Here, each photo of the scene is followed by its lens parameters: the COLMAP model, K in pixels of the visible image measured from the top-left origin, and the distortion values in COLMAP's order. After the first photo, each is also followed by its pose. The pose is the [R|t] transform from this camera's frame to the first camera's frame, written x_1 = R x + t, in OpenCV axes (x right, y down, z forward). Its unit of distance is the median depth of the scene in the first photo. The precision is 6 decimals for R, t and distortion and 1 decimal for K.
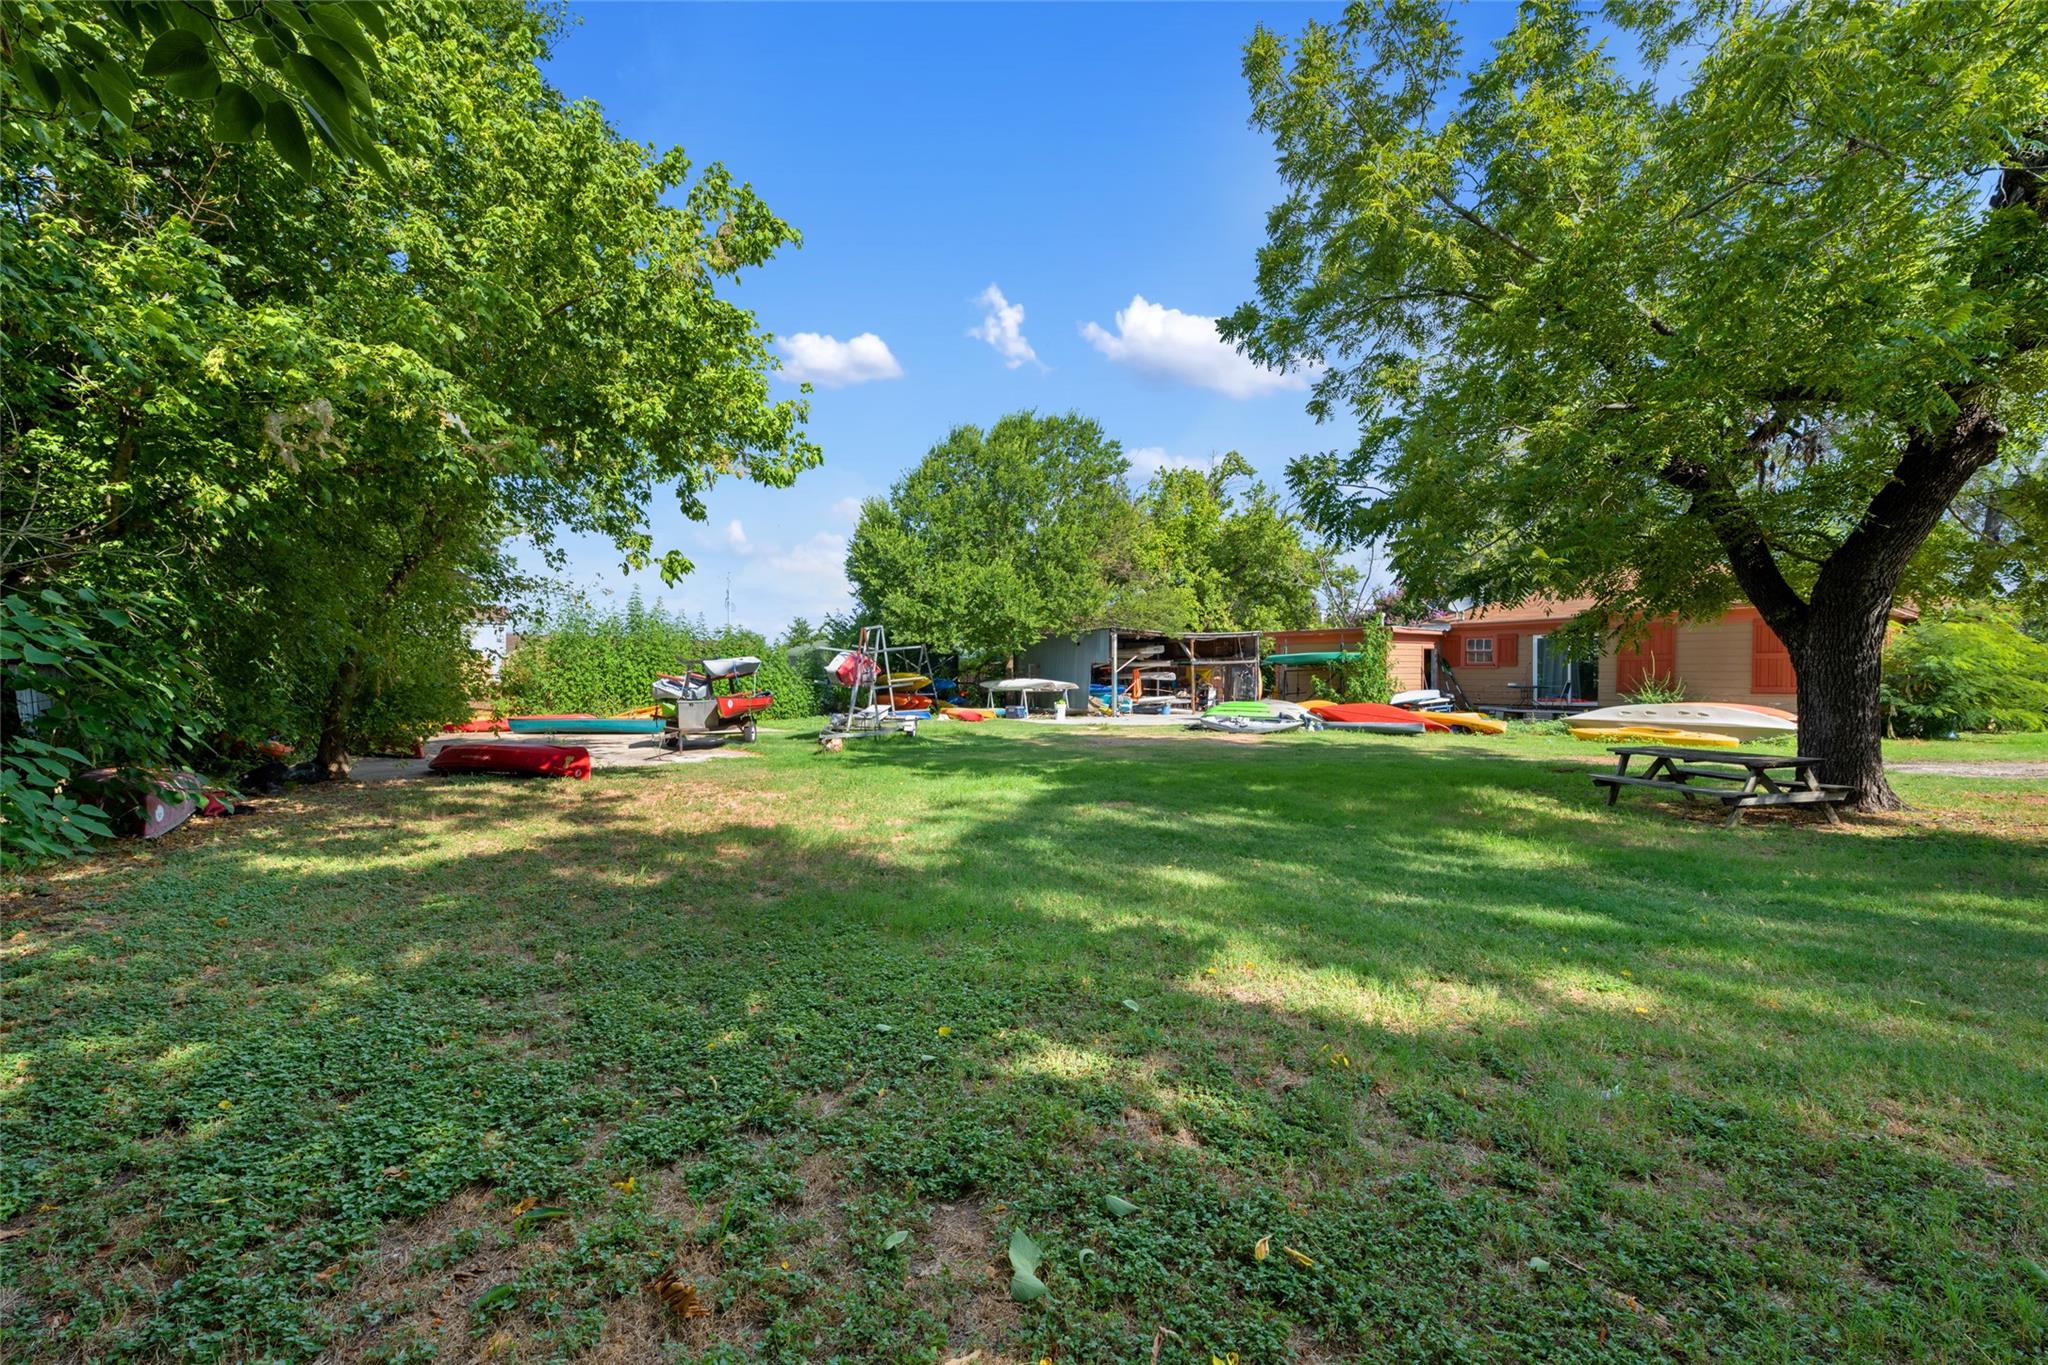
lens RADIAL K [[814.4, 0, 1023.4], [0, 814.4, 694.9], [0, 0, 1]] dist [0.000495, 0.000147]
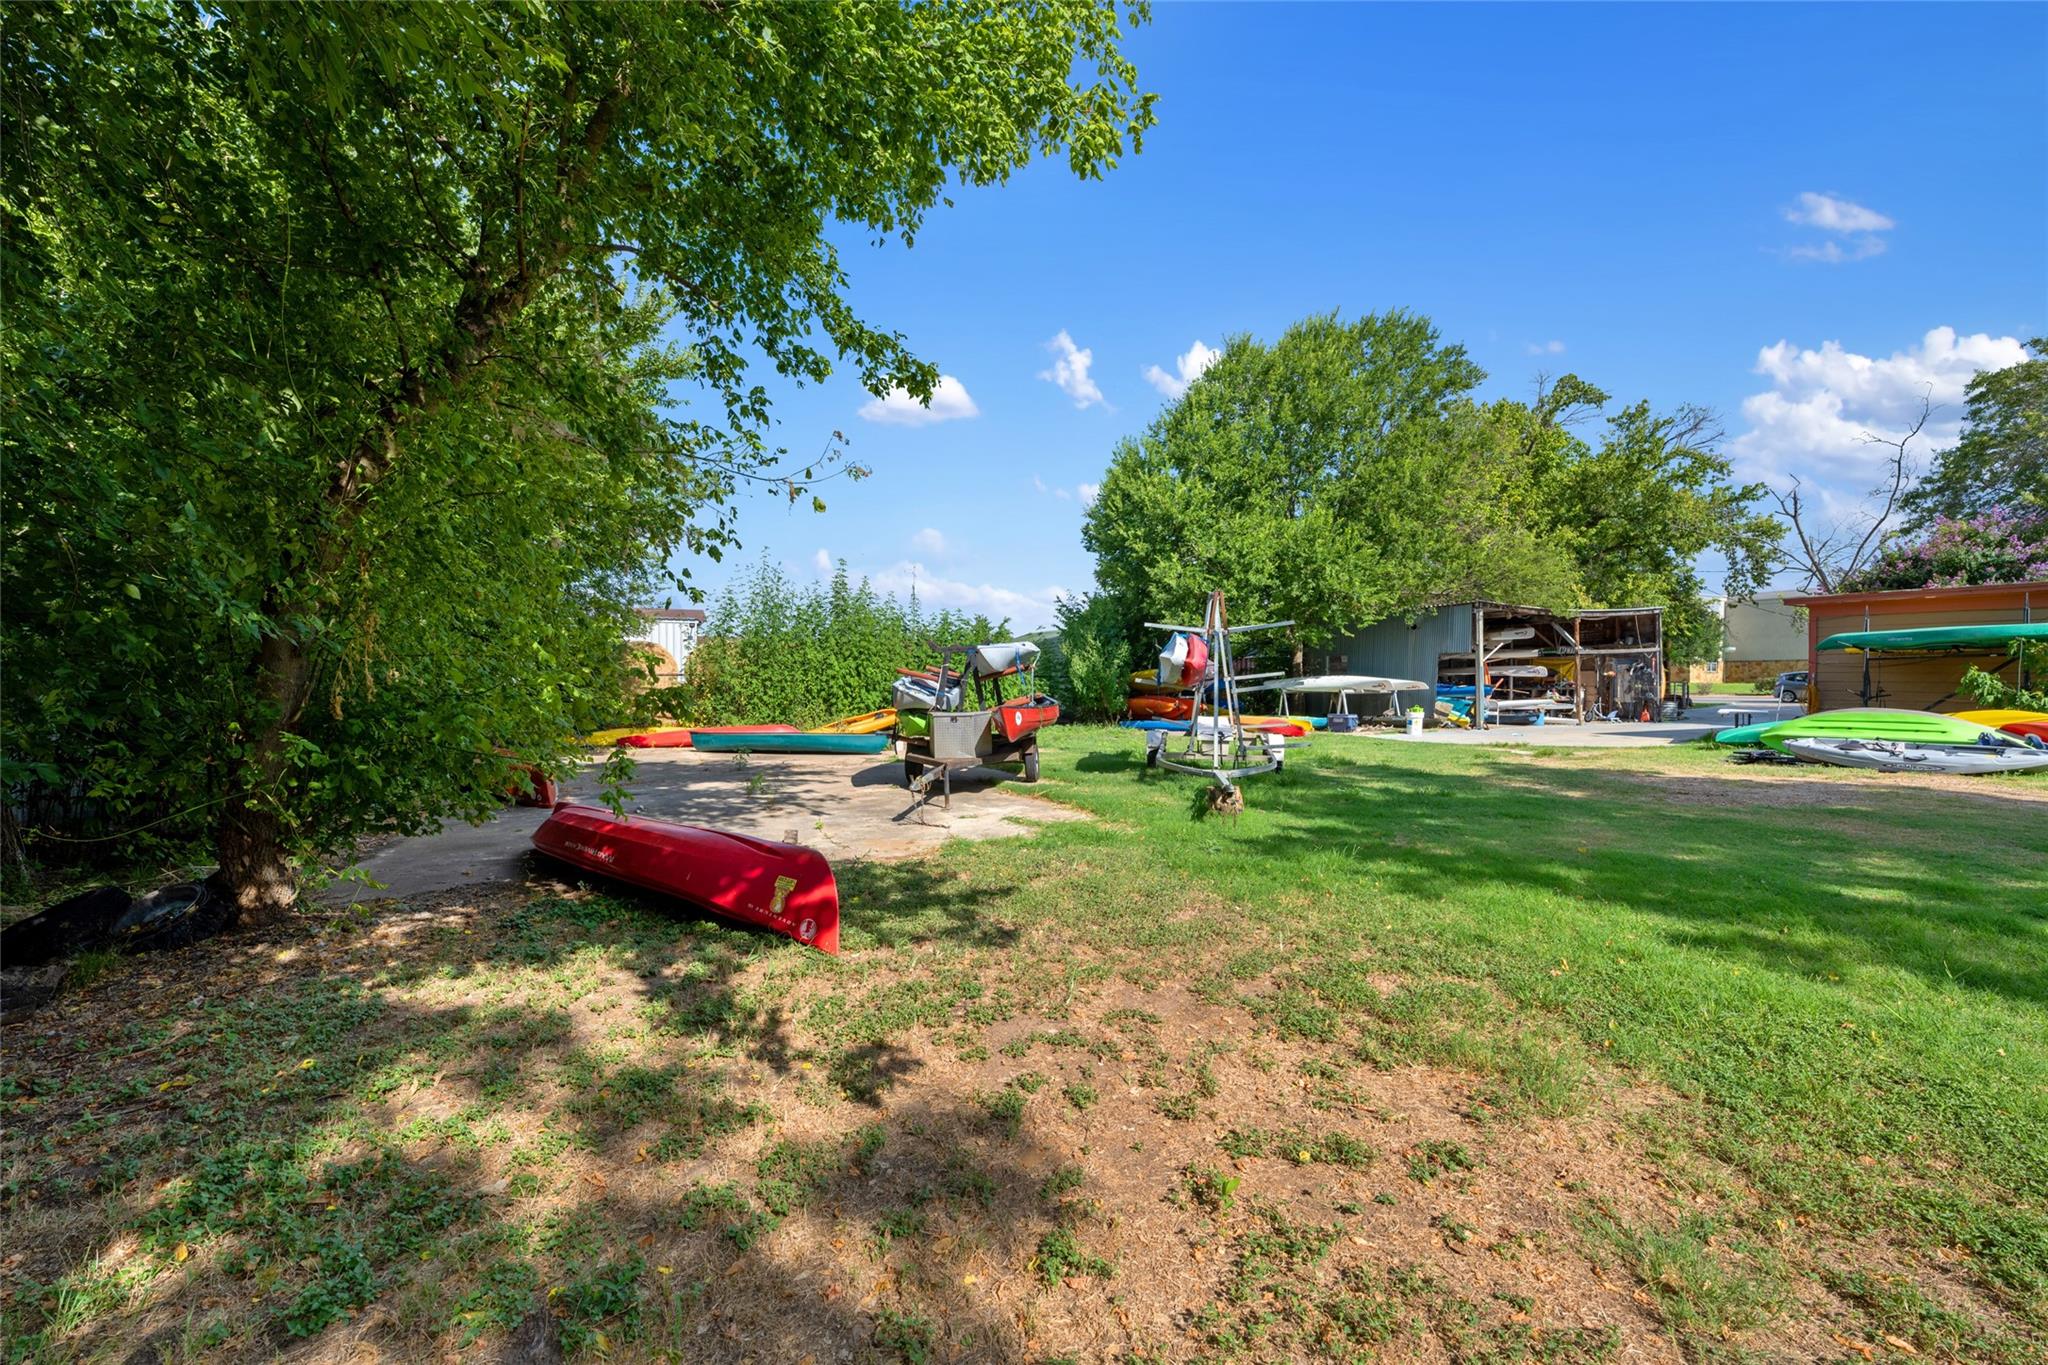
lens RADIAL K [[817.6, 0, 1023.2], [0, 817.6, 700.1], [0, 0, 1]] dist [-0.011842, 0.000050]
pose [[0.980962, -0.000624, -0.194200, -0.140646], [0.001897, 0.999978, 0.006372, -0.003473], [0.194191, -0.006619, 0.980941, 0.244373]]
